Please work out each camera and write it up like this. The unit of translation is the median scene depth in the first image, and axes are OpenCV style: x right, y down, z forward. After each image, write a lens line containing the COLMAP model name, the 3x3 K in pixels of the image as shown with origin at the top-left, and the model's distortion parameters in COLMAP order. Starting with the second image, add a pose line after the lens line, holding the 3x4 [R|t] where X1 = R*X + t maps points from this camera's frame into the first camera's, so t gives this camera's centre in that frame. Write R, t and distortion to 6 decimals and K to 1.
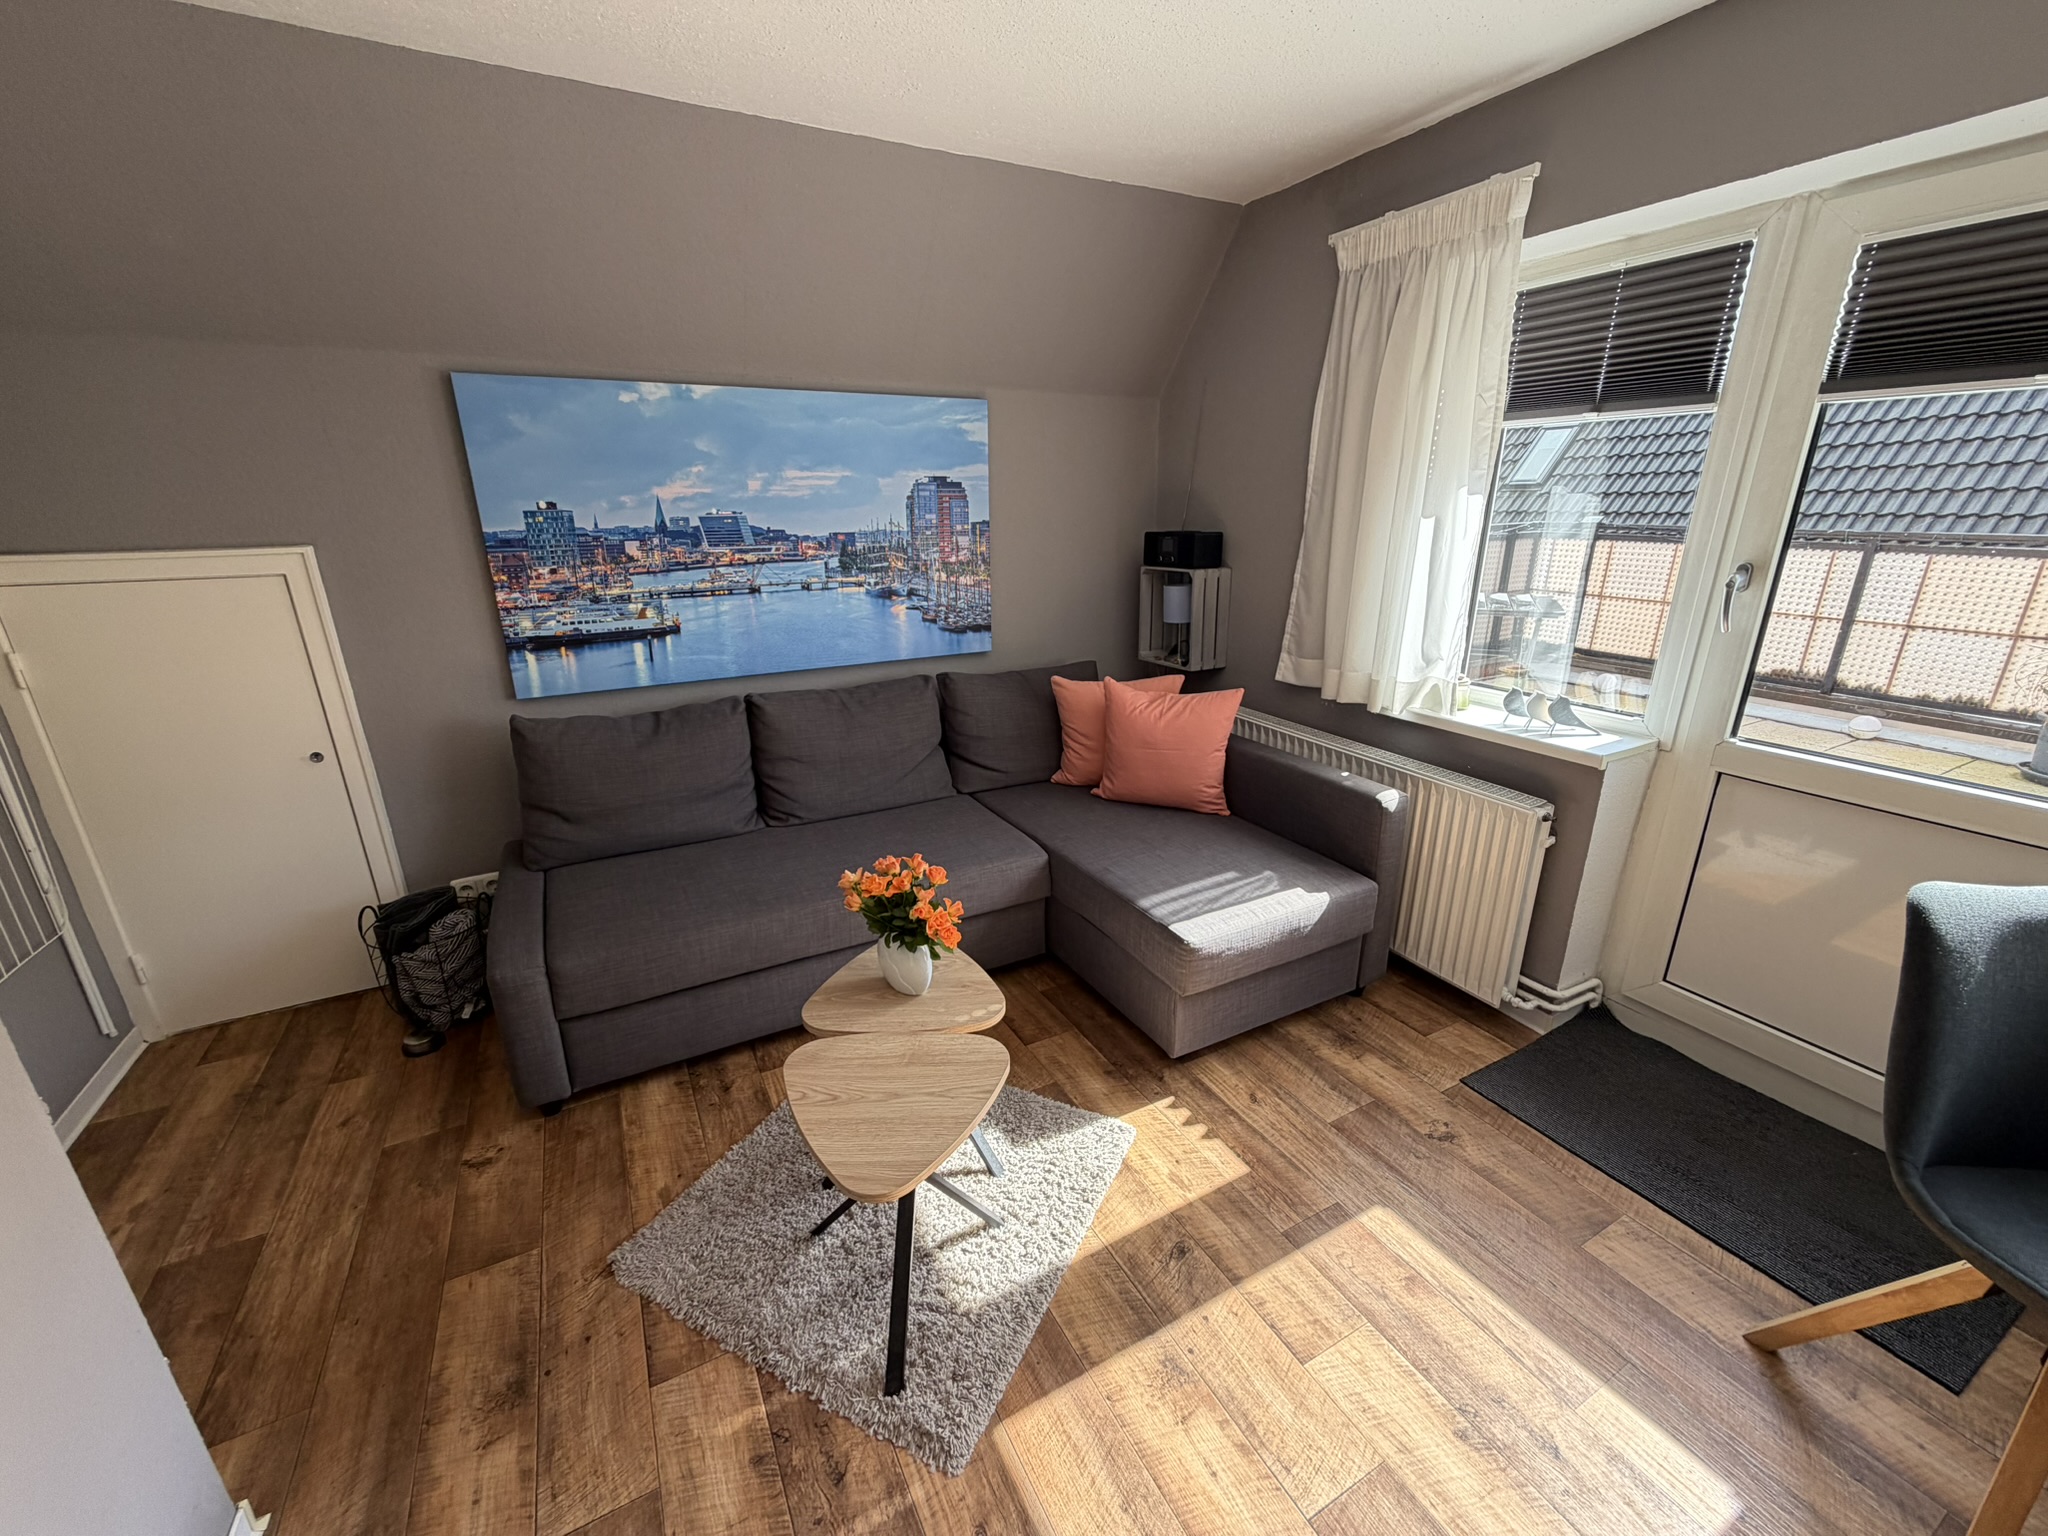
lens RADIAL K [[818.0, 0, 1017.4], [0, 818.0, 765.9], [0, 0, 1]] dist [0.001208, -0.000175]
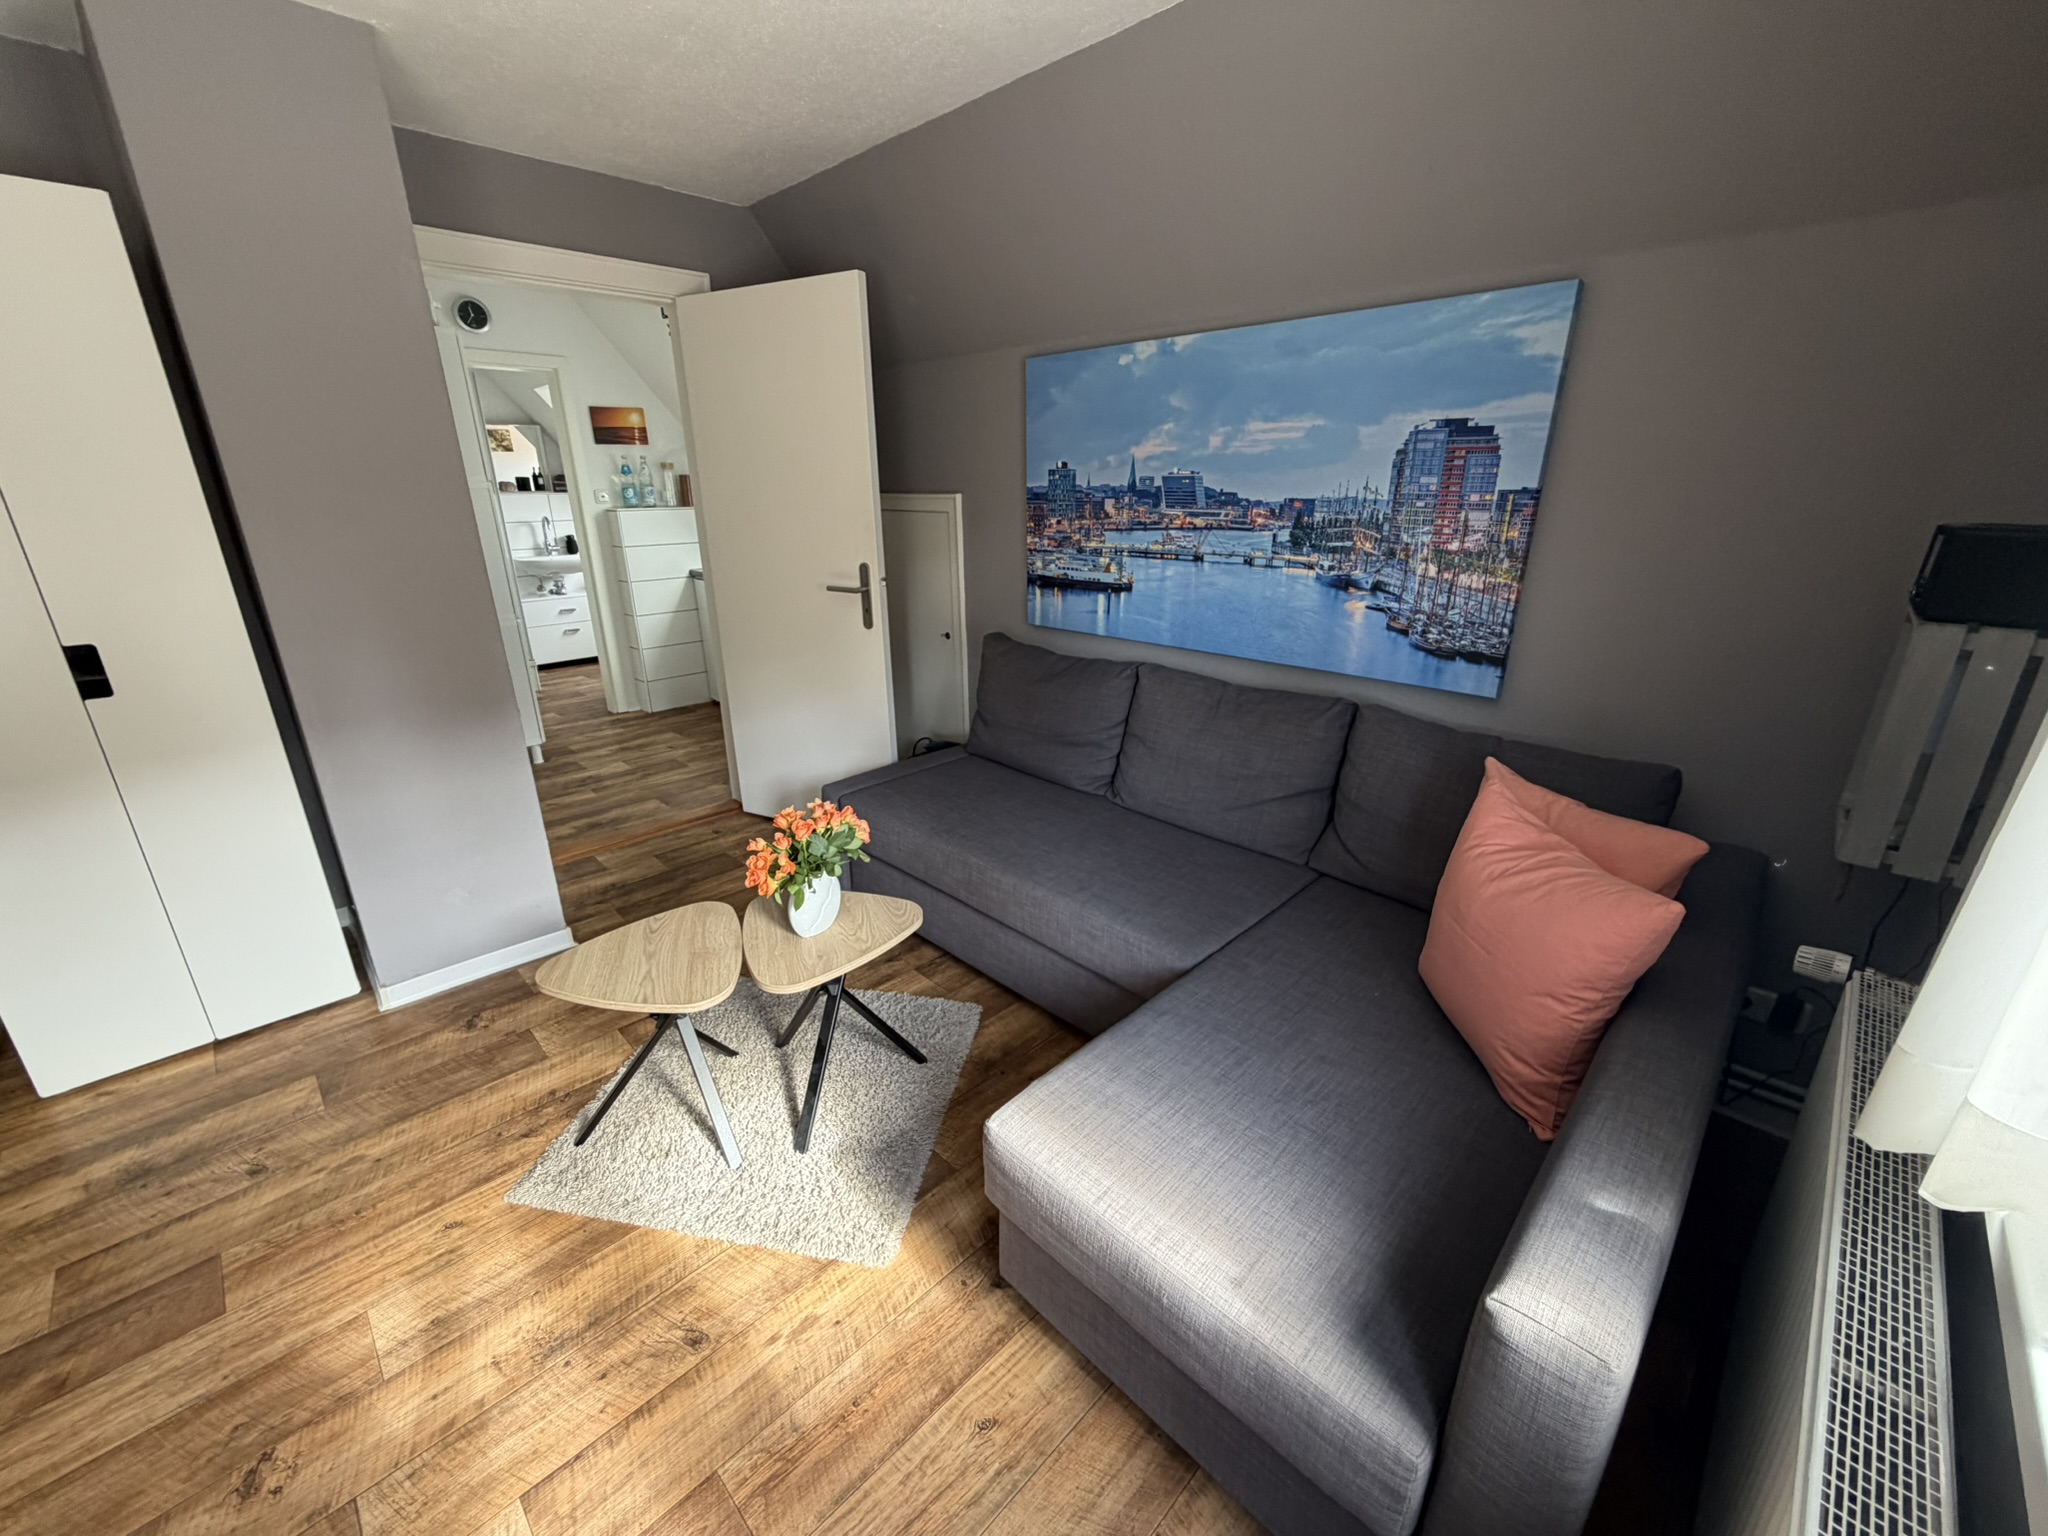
lens RADIAL K [[818.0, 0, 1017.4], [0, 818.0, 765.9], [0, 0, 1]] dist [0.001208, -0.000175]
pose [[0.287234, 0.323848, -0.901454, 0.535938], [-0.295430, 0.925183, 0.238239, -0.161435], [0.911163, 0.197886, 0.361418, 0.541378]]
